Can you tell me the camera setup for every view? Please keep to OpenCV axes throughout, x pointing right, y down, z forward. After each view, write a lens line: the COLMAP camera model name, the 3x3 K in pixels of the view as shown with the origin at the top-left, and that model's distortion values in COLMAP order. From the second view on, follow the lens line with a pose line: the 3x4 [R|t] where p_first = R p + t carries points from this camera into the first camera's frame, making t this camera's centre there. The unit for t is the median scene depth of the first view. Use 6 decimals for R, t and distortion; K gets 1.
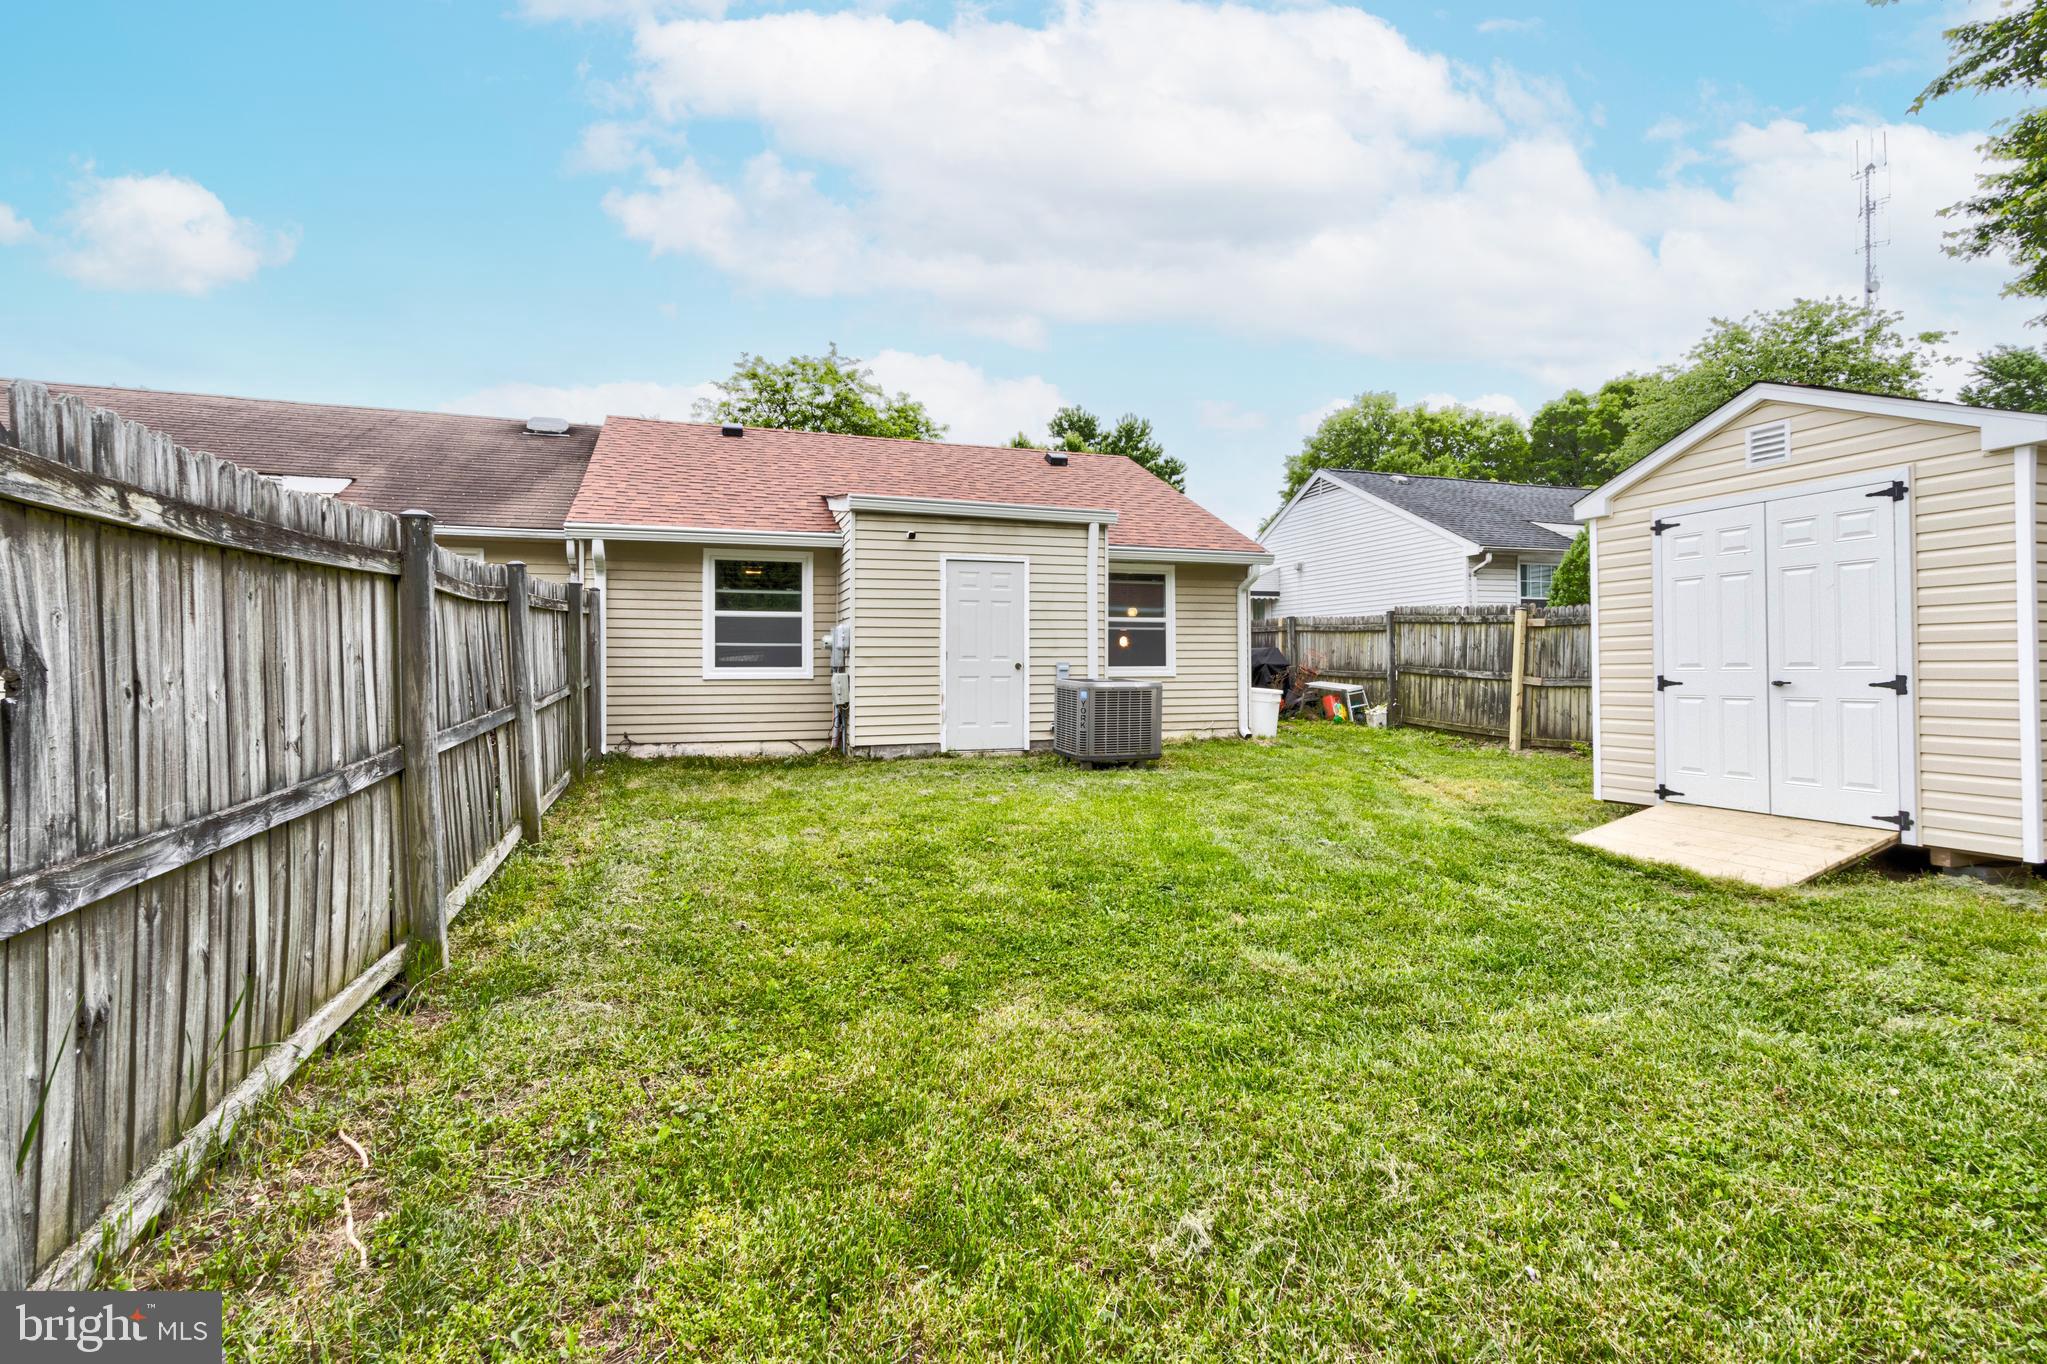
lens RADIAL K [[938.2, 0, 1023.2], [0, 938.2, 675.5], [0, 0, 1]] dist [0.007577, -0.003298]
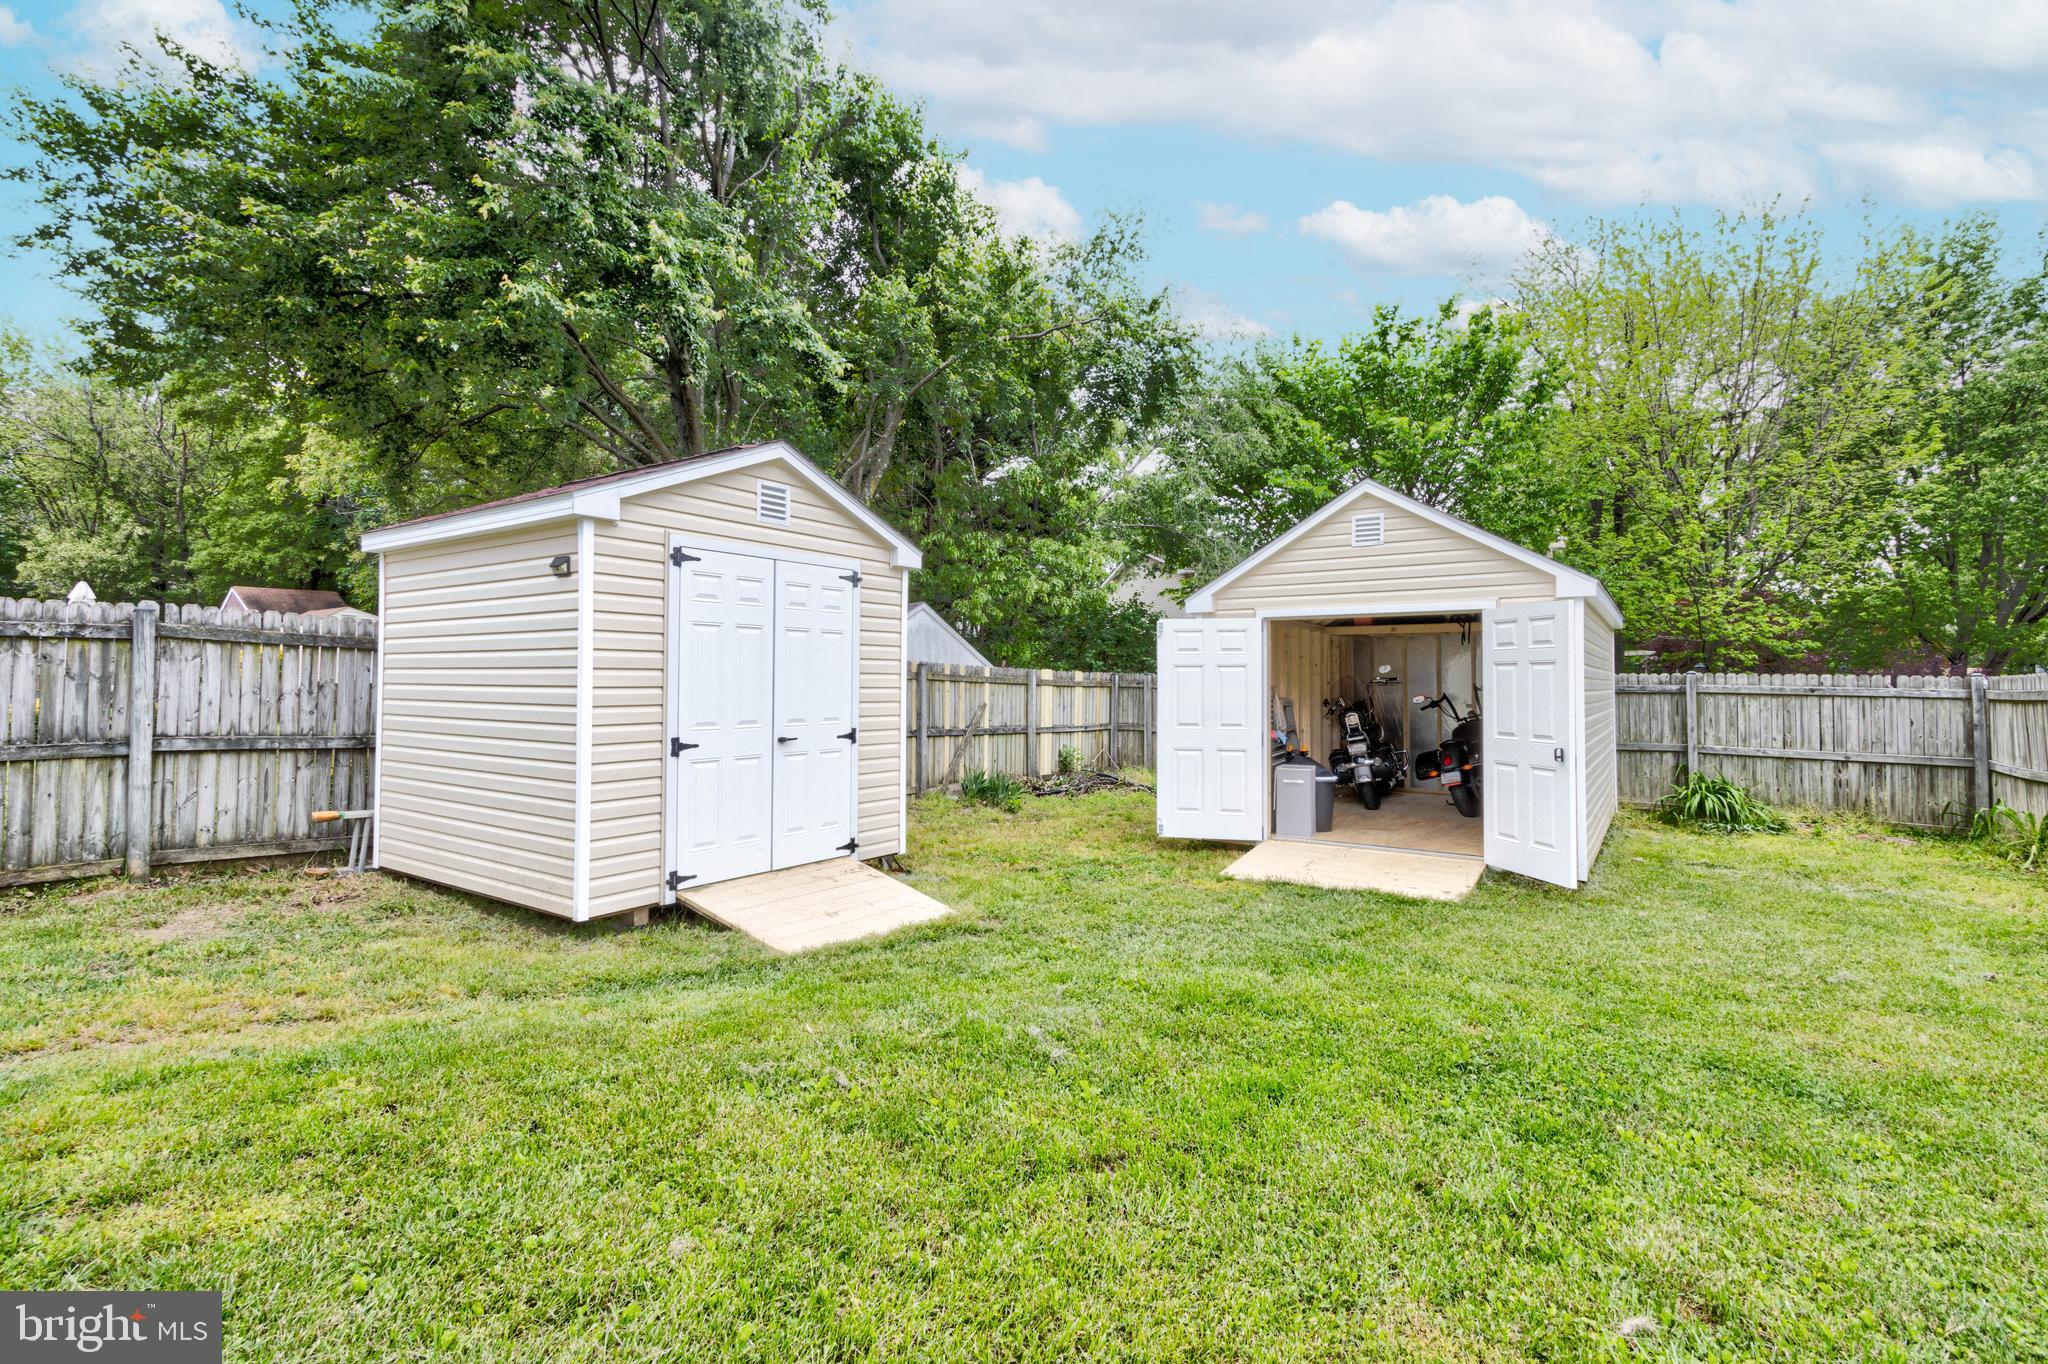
lens RADIAL K [[938.6, 0, 1024.4], [0, 938.6, 678.8], [0, 0, 1]] dist [0.007577, -0.003298]
pose [[-0.593475, 0.013468, 0.804740, -0.171365], [0.008440, 0.999909, -0.010510, -0.043518], [-0.804808, 0.000554, -0.593535, 1.348279]]
